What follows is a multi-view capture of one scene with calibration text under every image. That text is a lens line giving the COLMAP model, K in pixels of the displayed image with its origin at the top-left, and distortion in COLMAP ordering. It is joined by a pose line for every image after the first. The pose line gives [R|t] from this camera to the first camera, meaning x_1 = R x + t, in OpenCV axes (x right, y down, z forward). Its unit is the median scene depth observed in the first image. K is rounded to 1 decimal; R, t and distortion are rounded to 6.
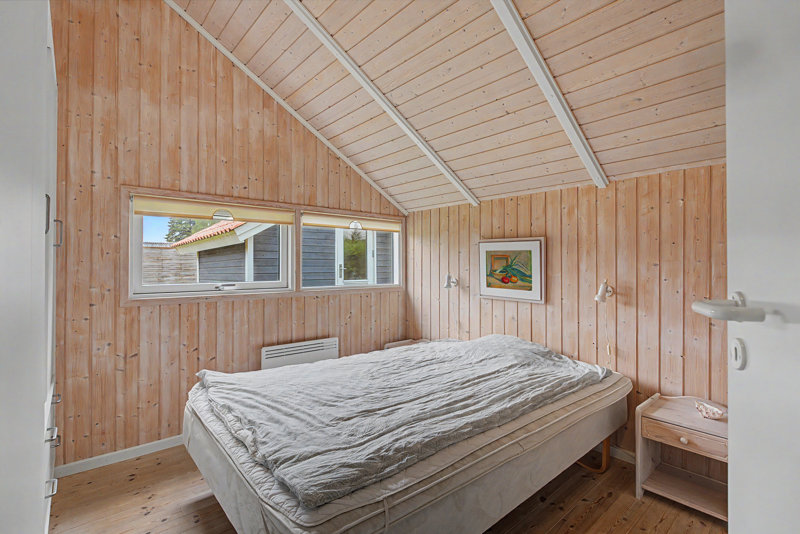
lens RADIAL K [[385.0, 0, 400.0], [0, 385.0, 267.0], [0, 0, 1]] dist [0.000551, 0.000024]
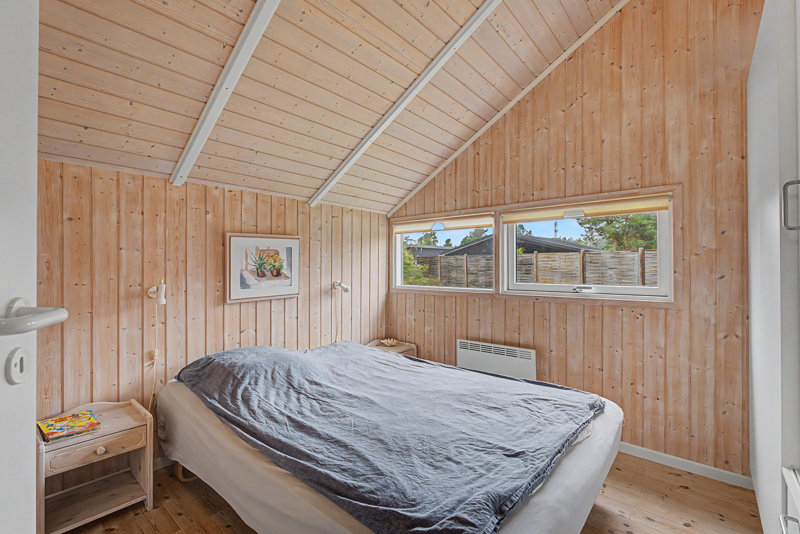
lens RADIAL K [[351.8, 0, 400.0], [0, 351.8, 267.0], [0, 0, 1]] dist [-0.000242, -0.000020]
pose [[0.153178, 0.002625, -0.988195, 0.369428], [0.000424, 0.999996, 0.002722, -0.007726], [0.988199, -0.000836, 0.153176, 0.423786]]
